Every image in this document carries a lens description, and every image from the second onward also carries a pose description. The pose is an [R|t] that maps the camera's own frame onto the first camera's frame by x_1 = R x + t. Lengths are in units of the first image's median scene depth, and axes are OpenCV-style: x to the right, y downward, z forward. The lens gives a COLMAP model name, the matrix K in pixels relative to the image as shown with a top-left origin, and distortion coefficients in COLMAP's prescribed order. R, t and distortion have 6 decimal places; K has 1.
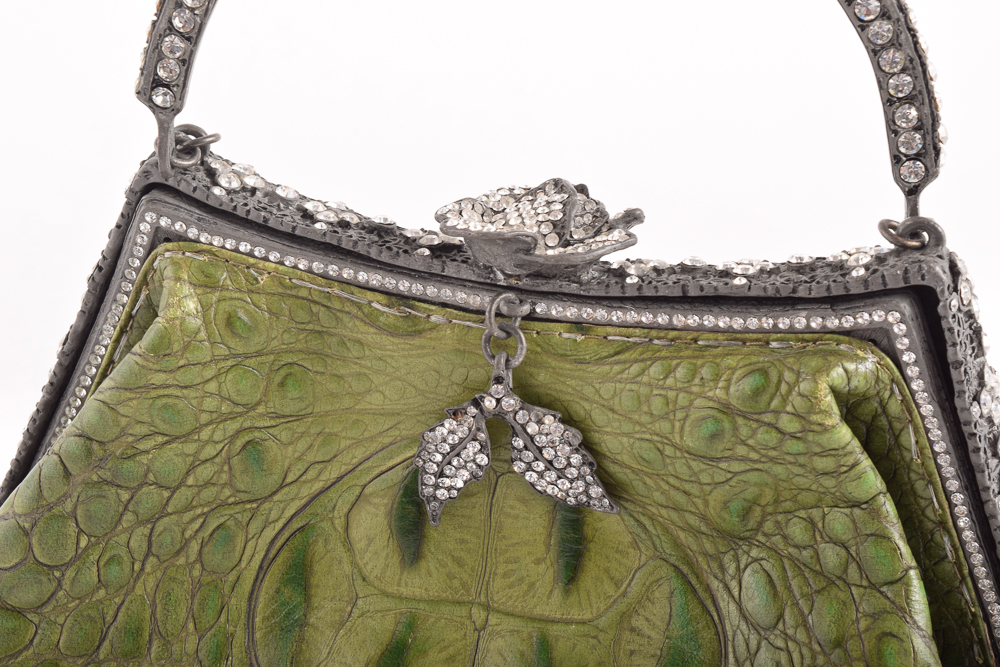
lens RADIAL K [[2312.3, 0, 500.0], [0, 2312.3, 333.5], [0, 0, 1]] dist [-0.033035, -0.305117]
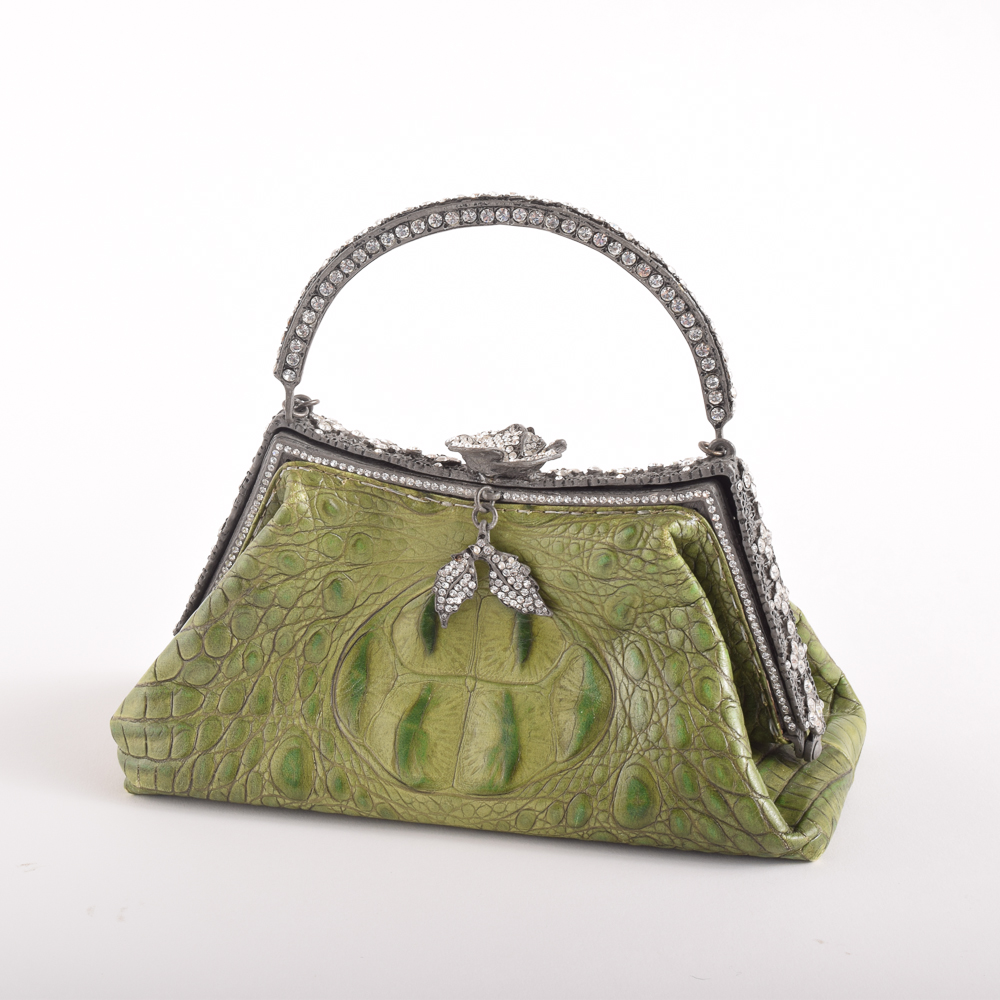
lens RADIAL K [[2545.2, 0, 500.0], [0, 2545.2, 500.0], [0, 0, 1]] dist [-0.452214, 0.036949]
pose [[0.999997, -0.000472, 0.002519, 0.008011], [0.000806, 0.990960, -0.134155, 0.244152], [-0.002433, 0.134156, 0.990957, -0.870207]]
